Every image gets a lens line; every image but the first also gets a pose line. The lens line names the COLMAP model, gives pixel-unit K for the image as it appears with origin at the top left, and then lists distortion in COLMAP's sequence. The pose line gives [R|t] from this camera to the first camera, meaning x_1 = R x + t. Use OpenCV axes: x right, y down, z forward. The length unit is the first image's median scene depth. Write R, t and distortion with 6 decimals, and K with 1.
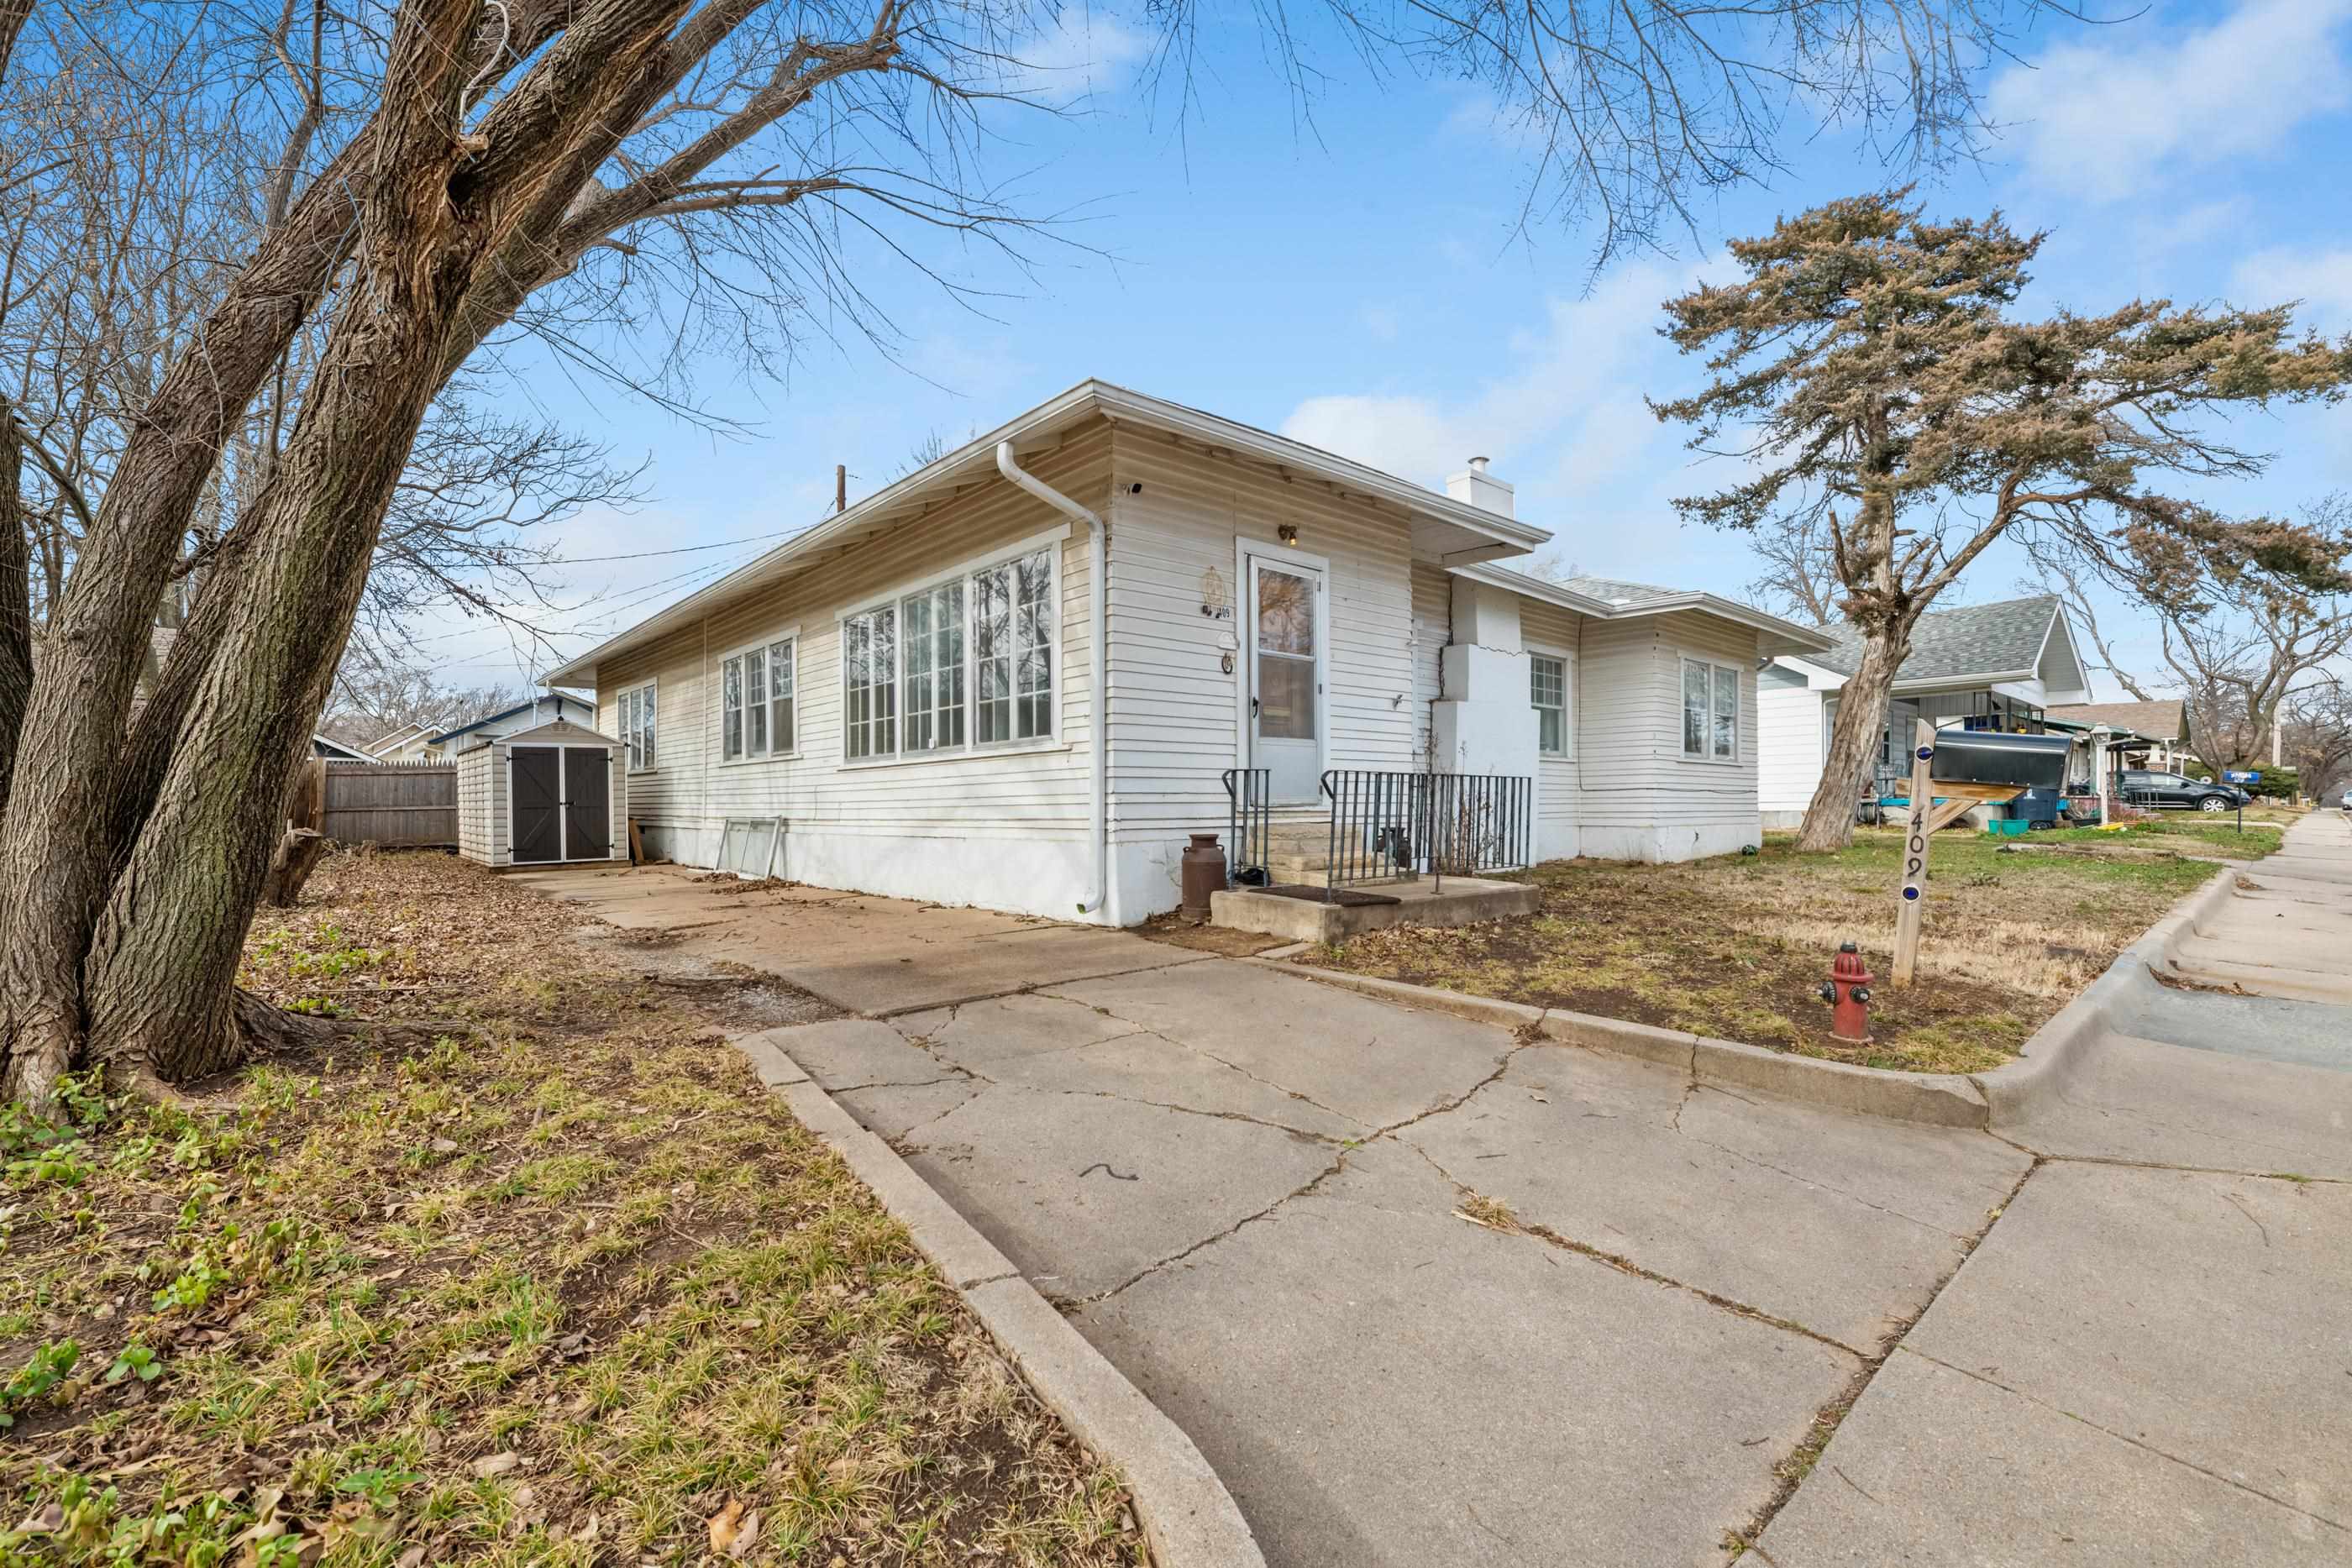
lens RADIAL K [[1019.4, 0, 1171.3], [0, 1019.4, 790.4], [0, 0, 1]] dist [-0.000852, -0.001053]
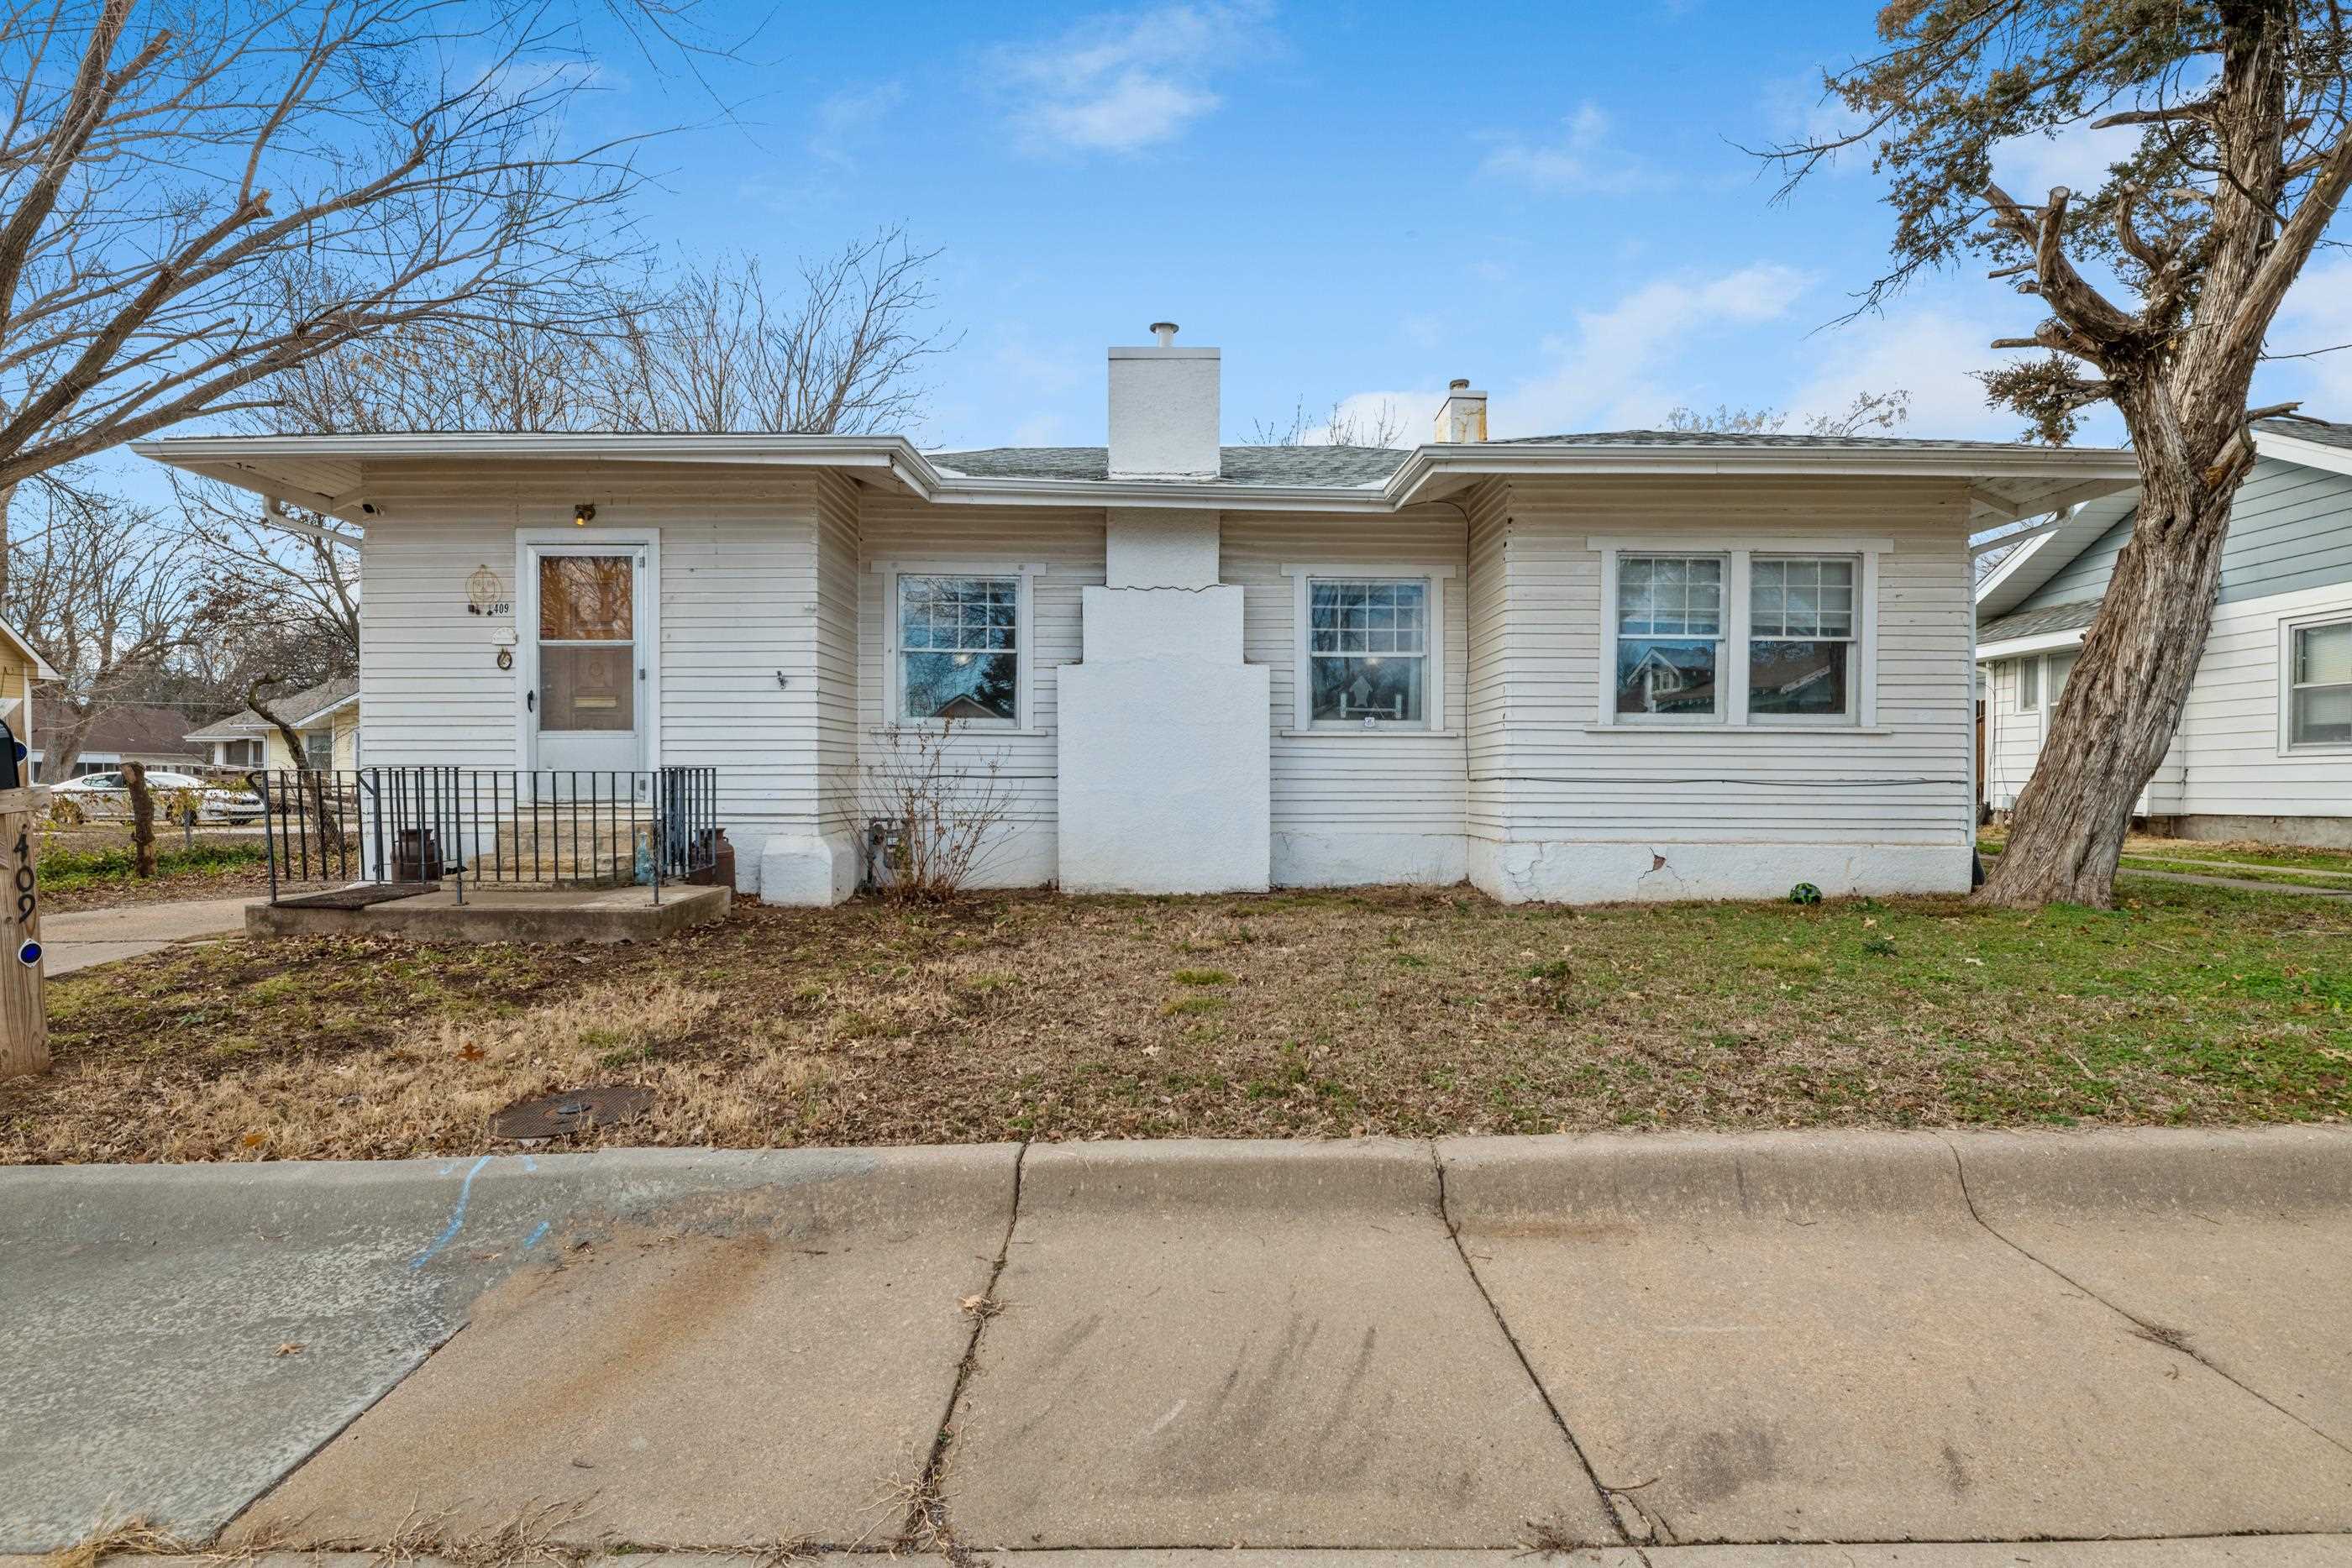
lens RADIAL K [[1019.4, 0, 1171.3], [0, 1019.4, 790.4], [0, 0, 1]] dist [-0.000852, -0.001053]
pose [[0.737323, 0.005228, -0.675520, 1.187060], [0.003886, 0.999921, 0.011980, -0.004329], [0.675529, -0.011458, 0.737244, 0.685887]]
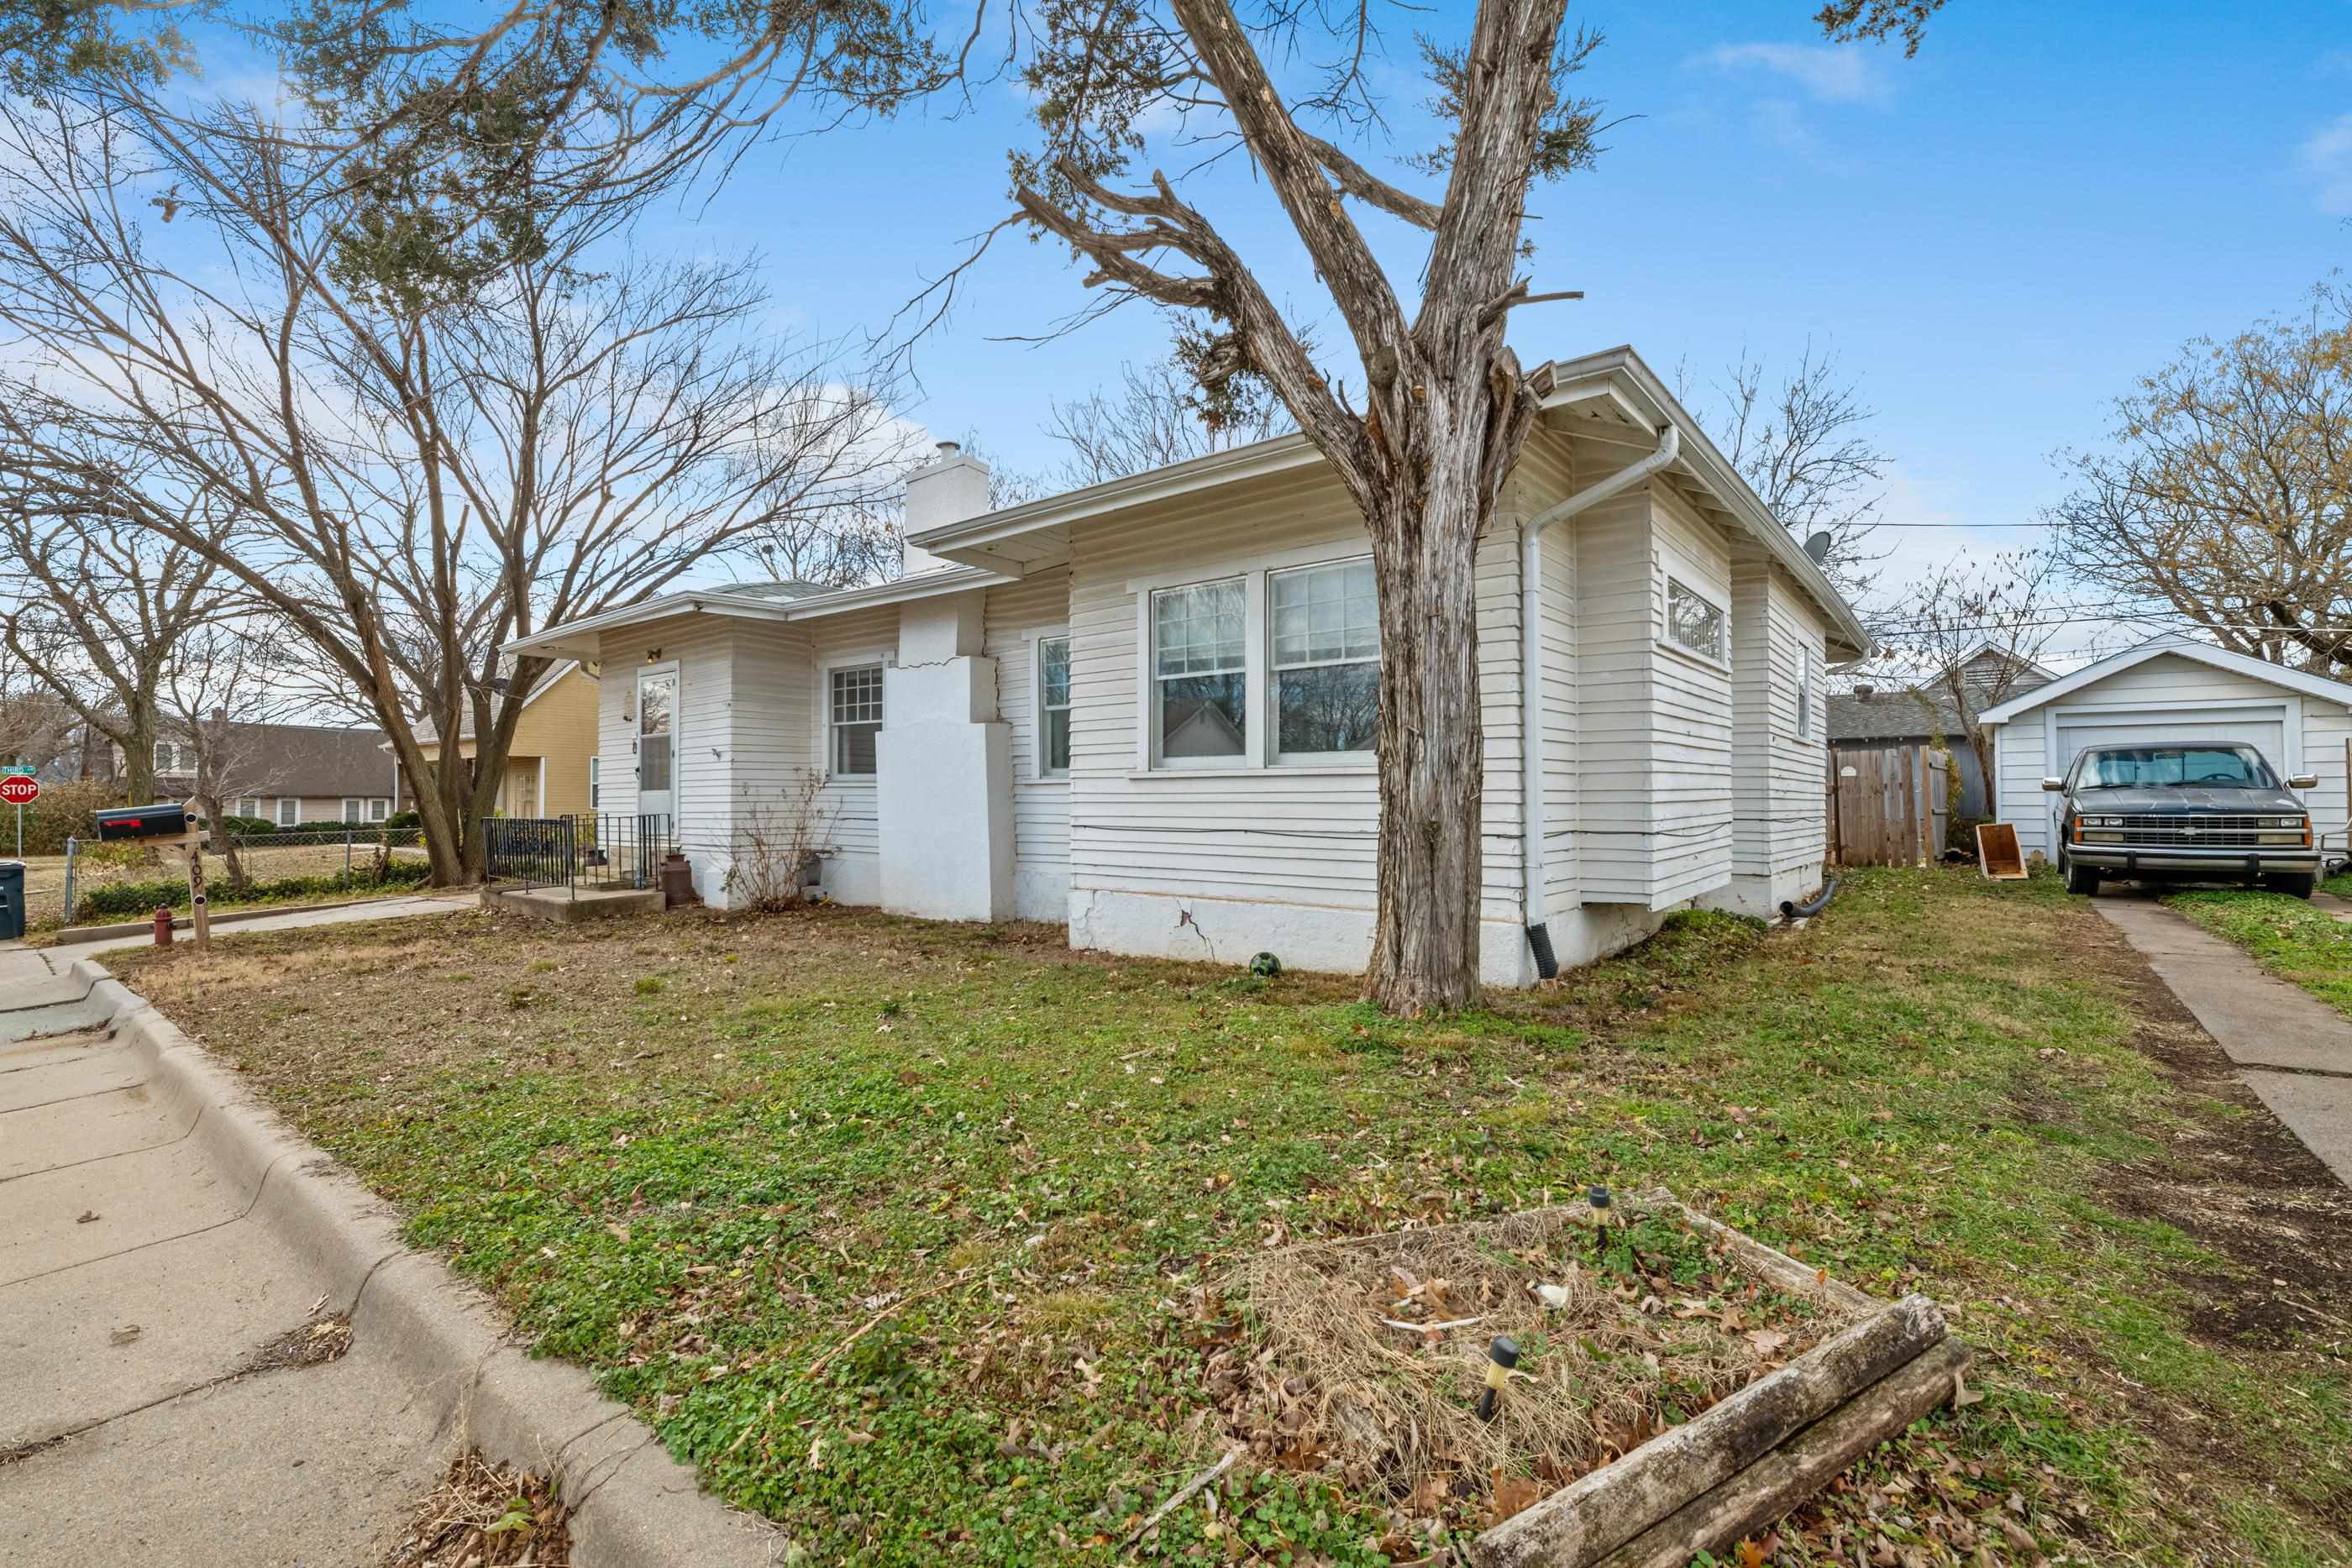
lens RADIAL K [[1019.4, 0, 1171.3], [0, 1019.4, 790.4], [0, 0, 1]] dist [-0.000852, -0.001053]
pose [[0.147520, -0.022222, -0.988809, 1.783429], [0.000557, 0.999749, -0.022385, -0.014618], [0.989059, 0.002751, 0.147496, 1.584924]]
